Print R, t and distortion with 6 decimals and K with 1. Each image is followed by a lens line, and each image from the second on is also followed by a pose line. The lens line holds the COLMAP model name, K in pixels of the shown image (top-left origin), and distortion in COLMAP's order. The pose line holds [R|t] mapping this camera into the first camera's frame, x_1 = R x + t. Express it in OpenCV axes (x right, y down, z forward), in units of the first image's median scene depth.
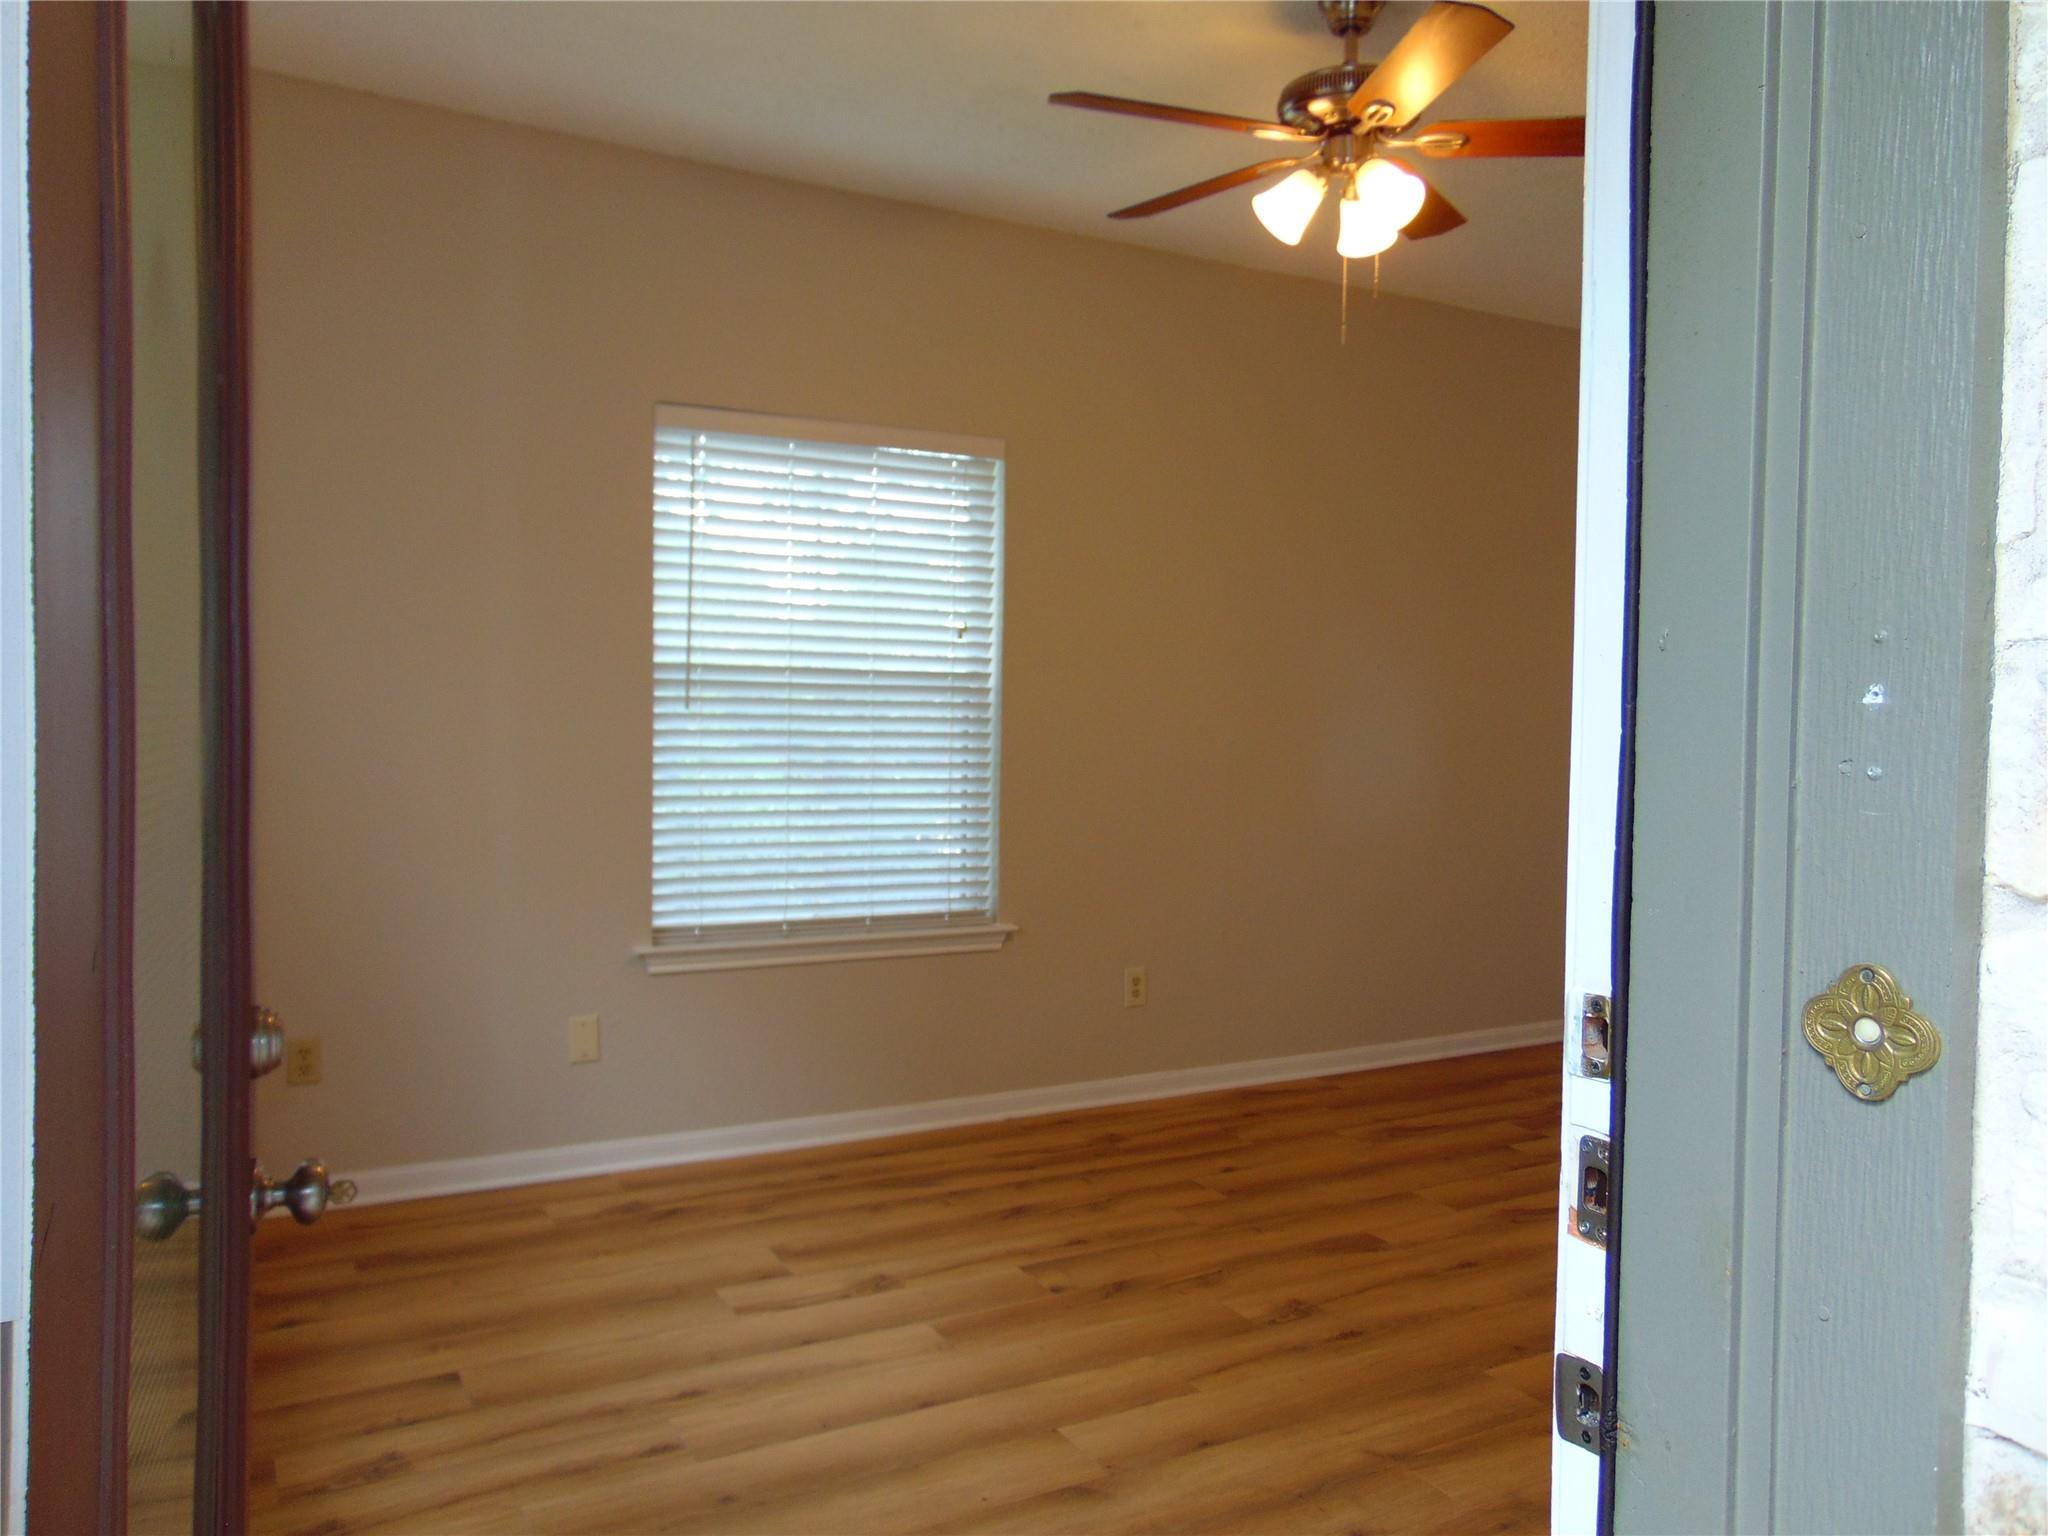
lens RADIAL K [[1515.7, 0, 1024.0], [0, 1515.7, 768.0], [0, 0, 1]] dist [0.012964, 0.004039]
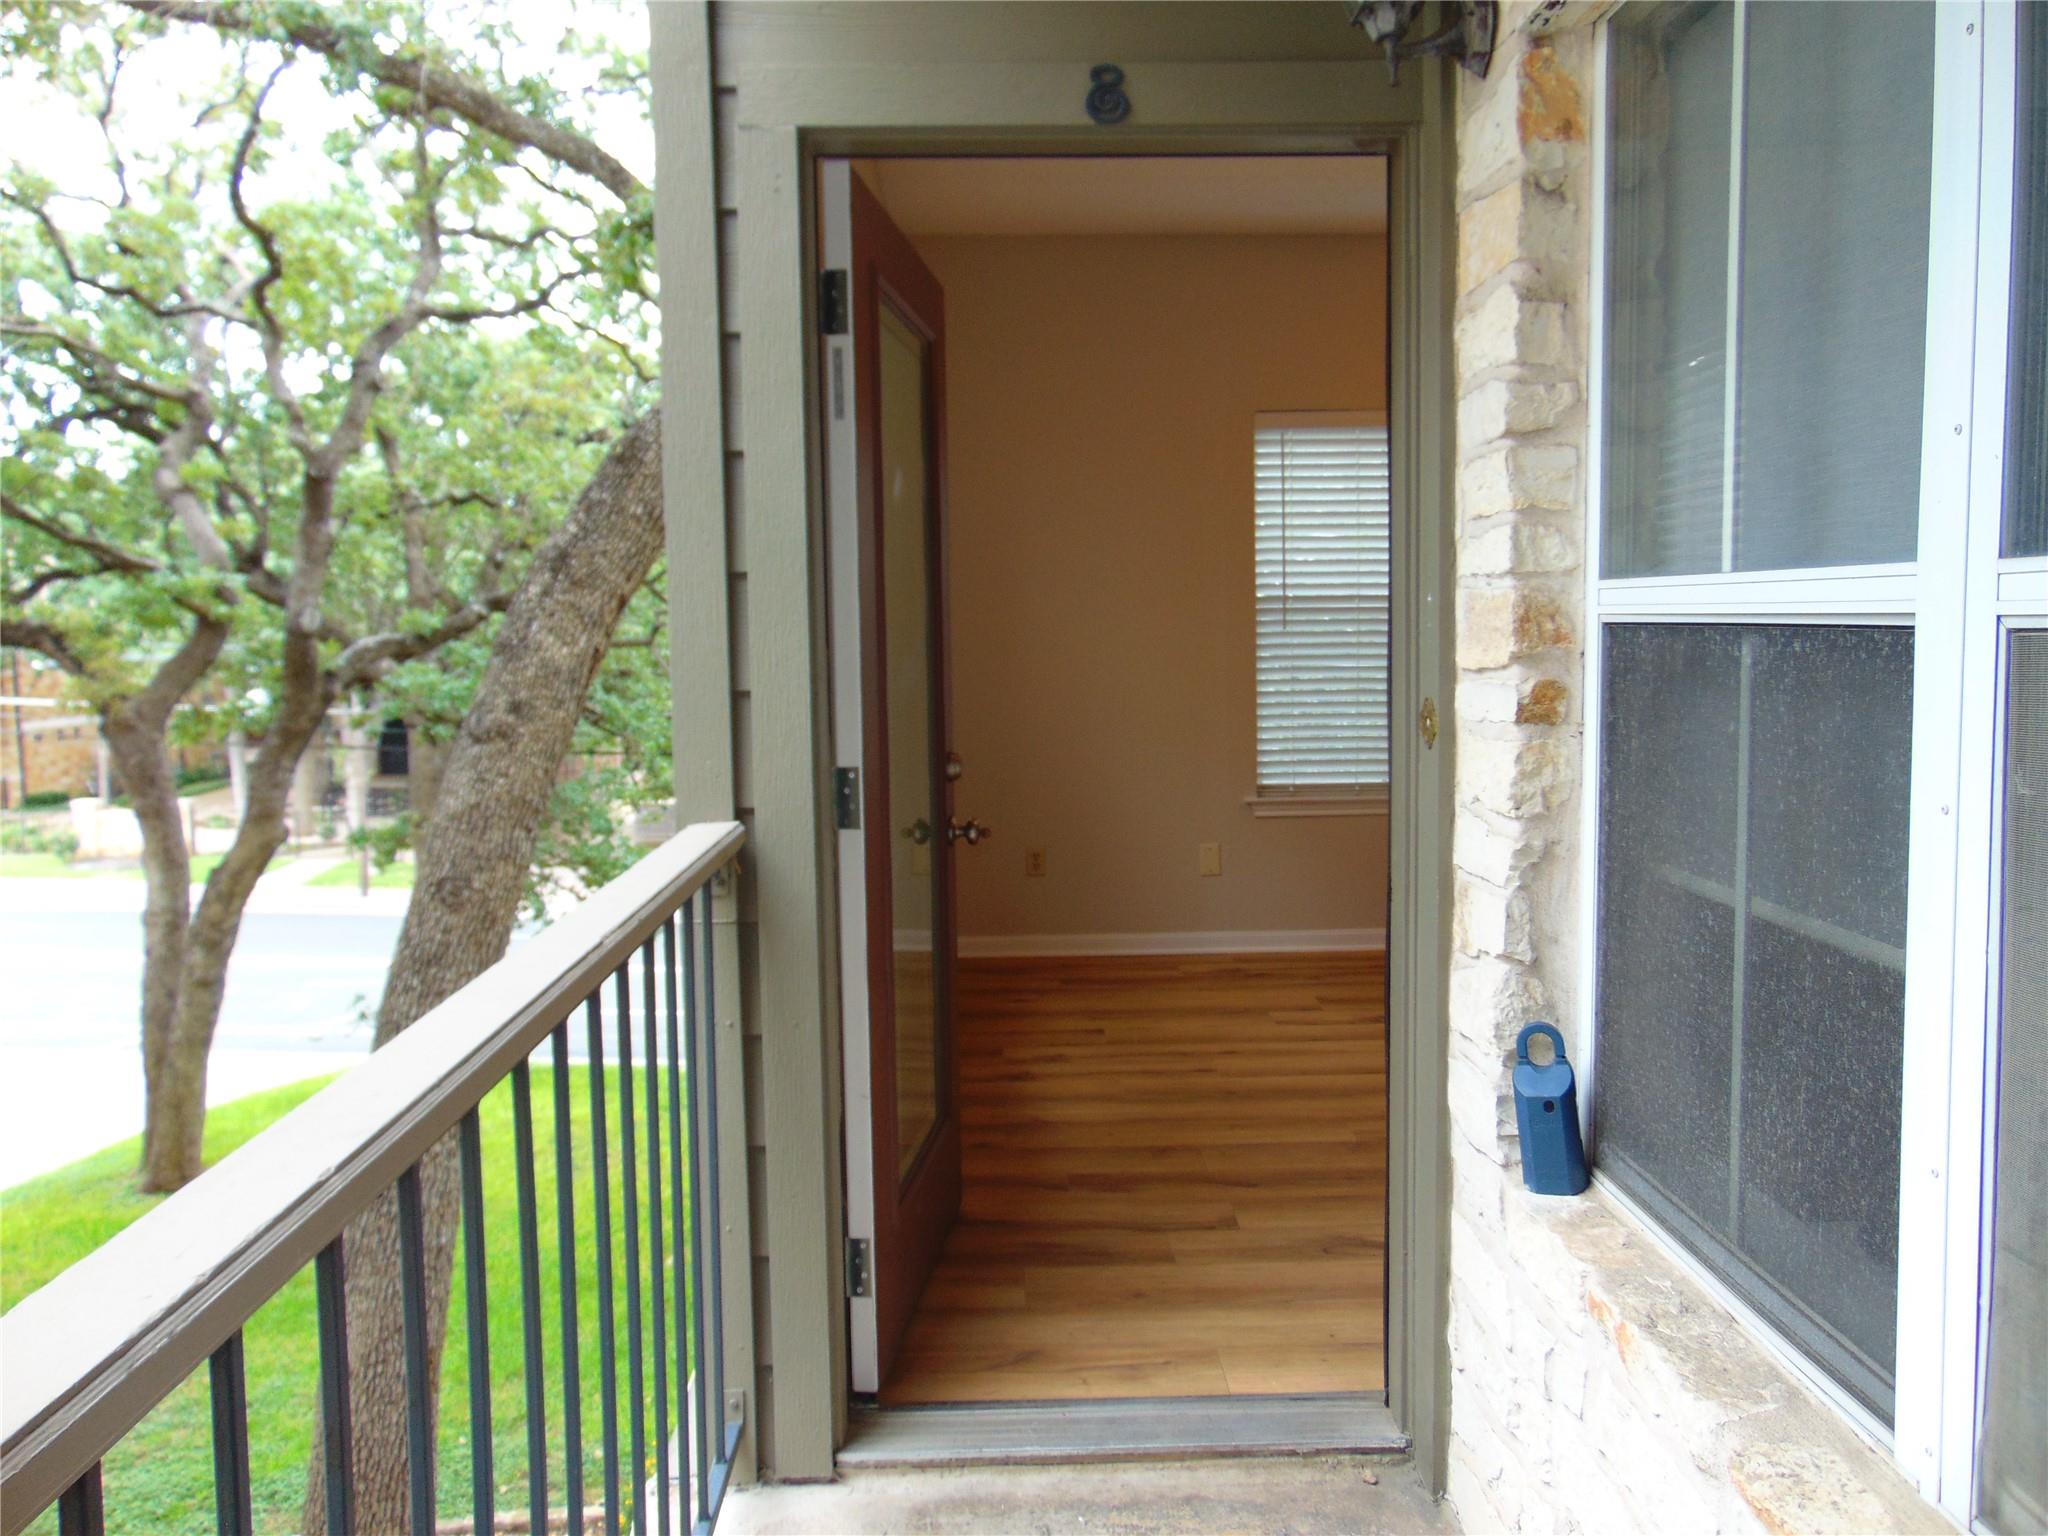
lens RADIAL K [[1515.7, 0, 1024.0], [0, 1515.7, 768.0], [0, 0, 1]] dist [0.012964, 0.004039]
pose [[0.874763, 0.012102, -0.484399, 0.255629], [0.010275, 0.999000, 0.043514, 0.026455], [0.484441, -0.043042, 0.873764, -0.350675]]
